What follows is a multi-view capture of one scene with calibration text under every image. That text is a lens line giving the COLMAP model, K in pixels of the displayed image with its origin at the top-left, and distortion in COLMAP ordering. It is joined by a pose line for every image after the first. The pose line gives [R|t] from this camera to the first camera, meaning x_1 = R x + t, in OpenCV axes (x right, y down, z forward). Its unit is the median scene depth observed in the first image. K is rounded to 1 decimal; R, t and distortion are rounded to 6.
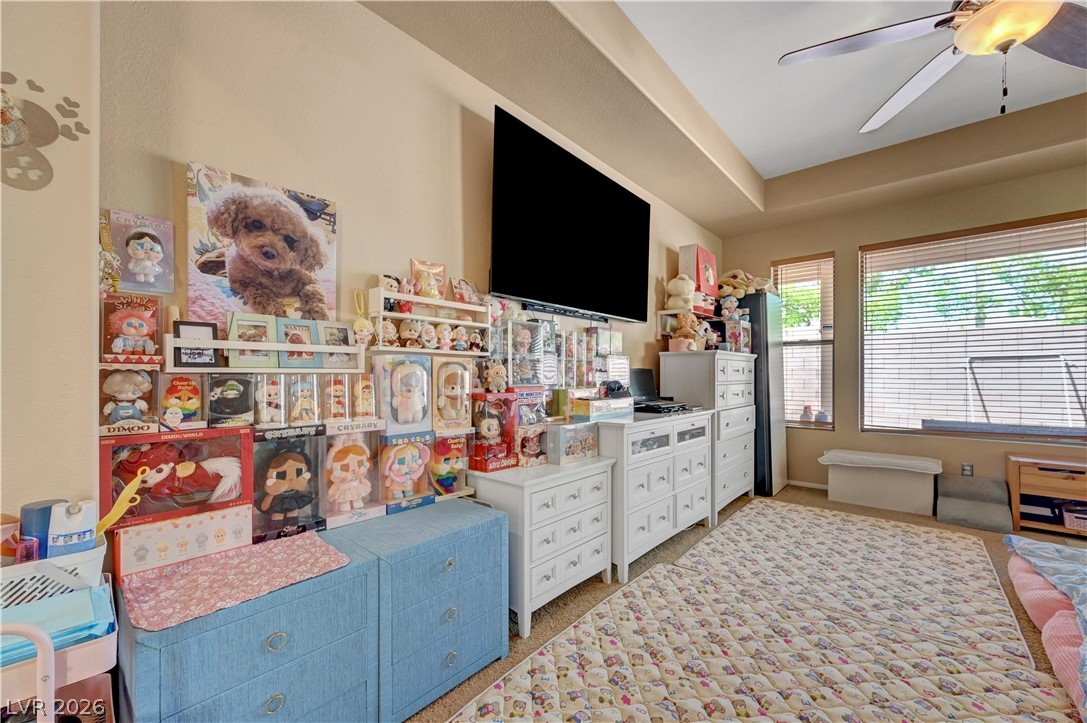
lens RADIAL K [[433.8, 0, 549.6], [0, 433.8, 375.2], [0, 0, 1]] dist [-0.001244, 0.000841]
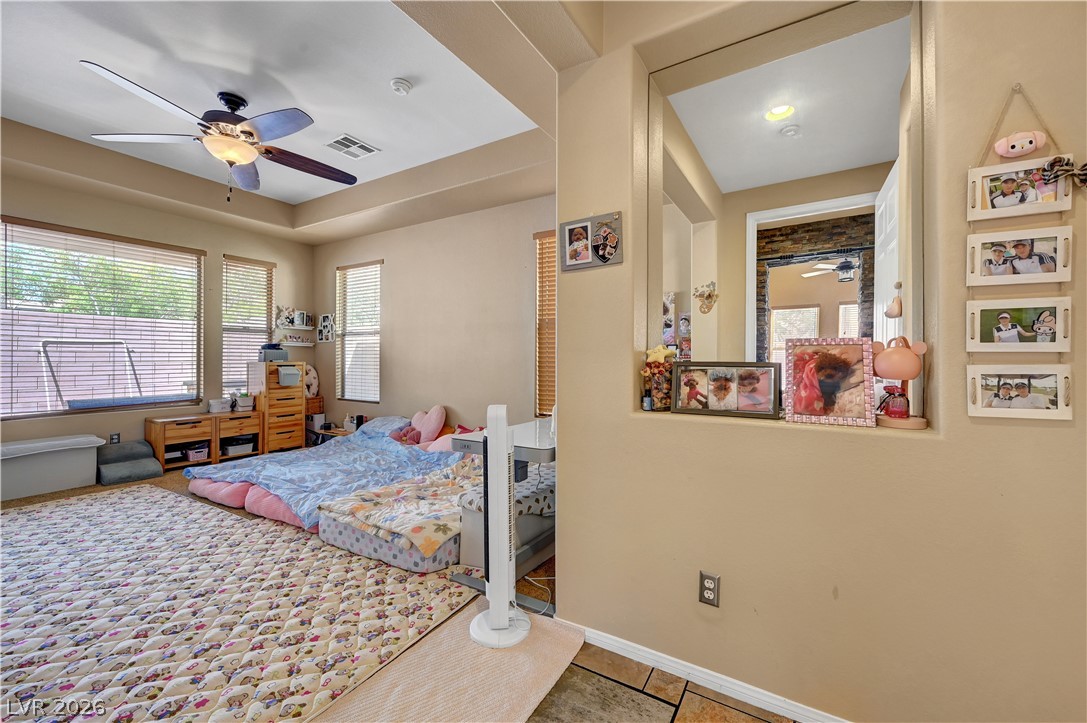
lens RADIAL K [[433.8, 0, 548.1], [0, 433.8, 355.2], [0, 0, 1]] dist [-0.001244, 0.000841]
pose [[-0.169319, 0.008162, 0.985528, -0.555602], [0.000612, 0.999966, -0.008177, 0.001515], [-0.985561, -0.000781, -0.169318, 0.050354]]
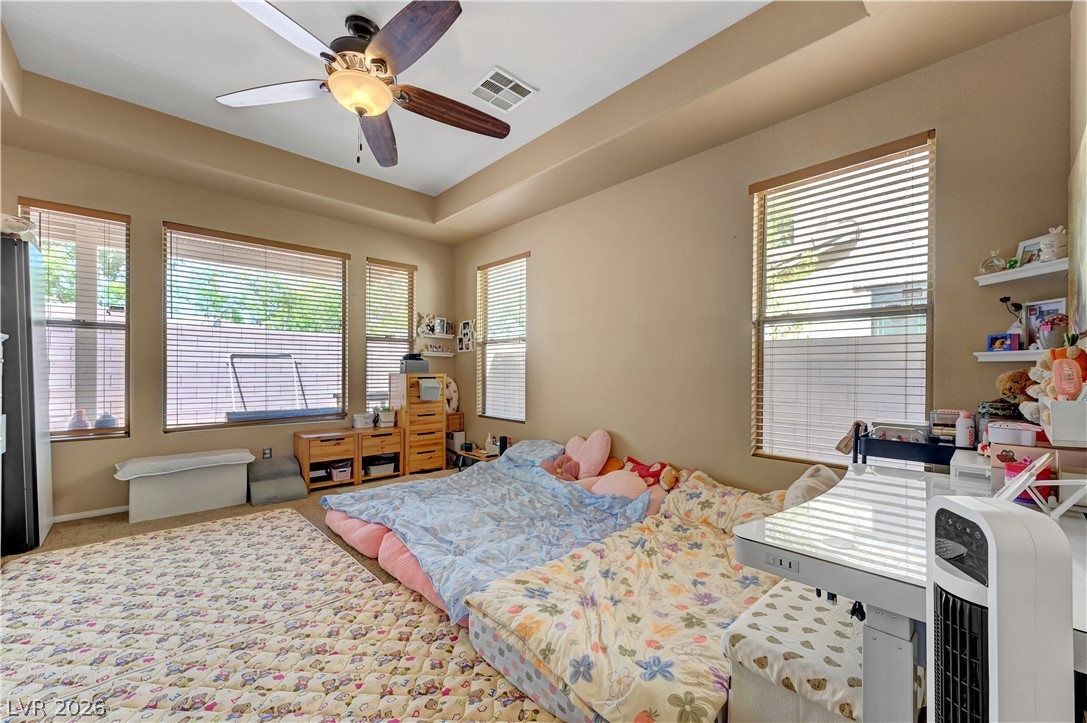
lens RADIAL K [[433.8, 0, 548.2], [0, 433.8, 371.4], [0, 0, 1]] dist [-0.001244, 0.000841]
pose [[0.102283, 0.000400, 0.994755, -0.114321], [-0.002994, 0.999996, -0.000094, 0.005418], [-0.994751, -0.002969, 0.102284, 0.218803]]
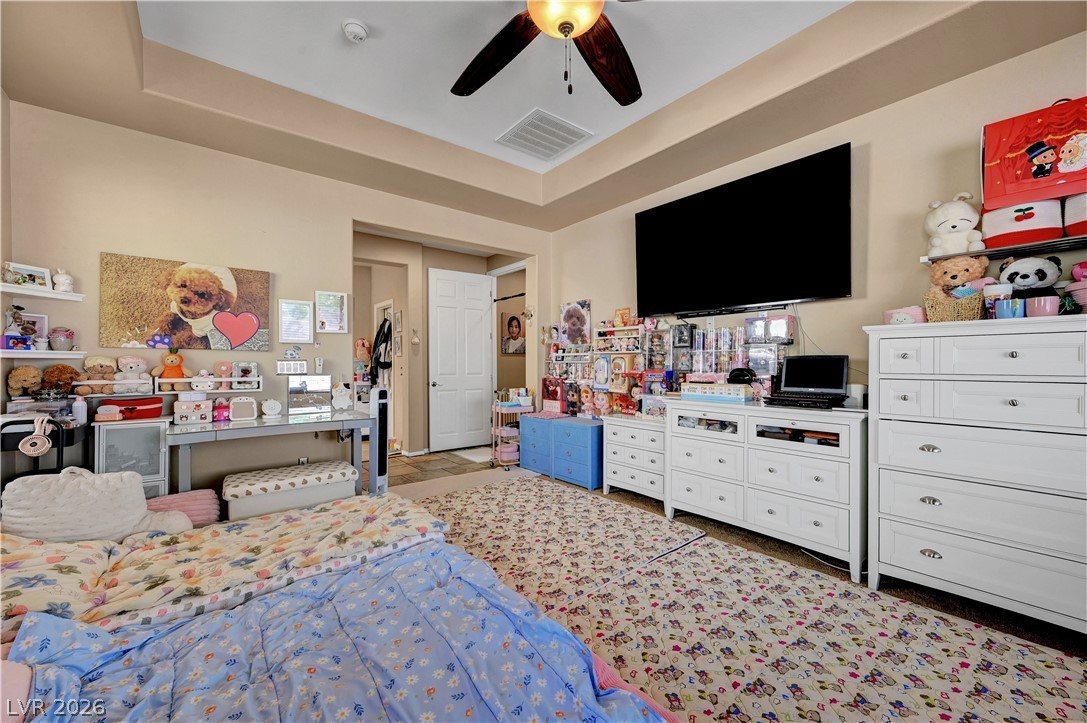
lens RADIAL K [[433.8, 0, 544.7], [0, 433.8, 363.9], [0, 0, 1]] dist [-0.001244, 0.000841]
pose [[-0.180720, 0.003625, -0.983528, 1.879156], [0.001101, 0.999993, 0.003483, -0.006162], [0.983534, -0.000454, -0.180723, 1.042619]]
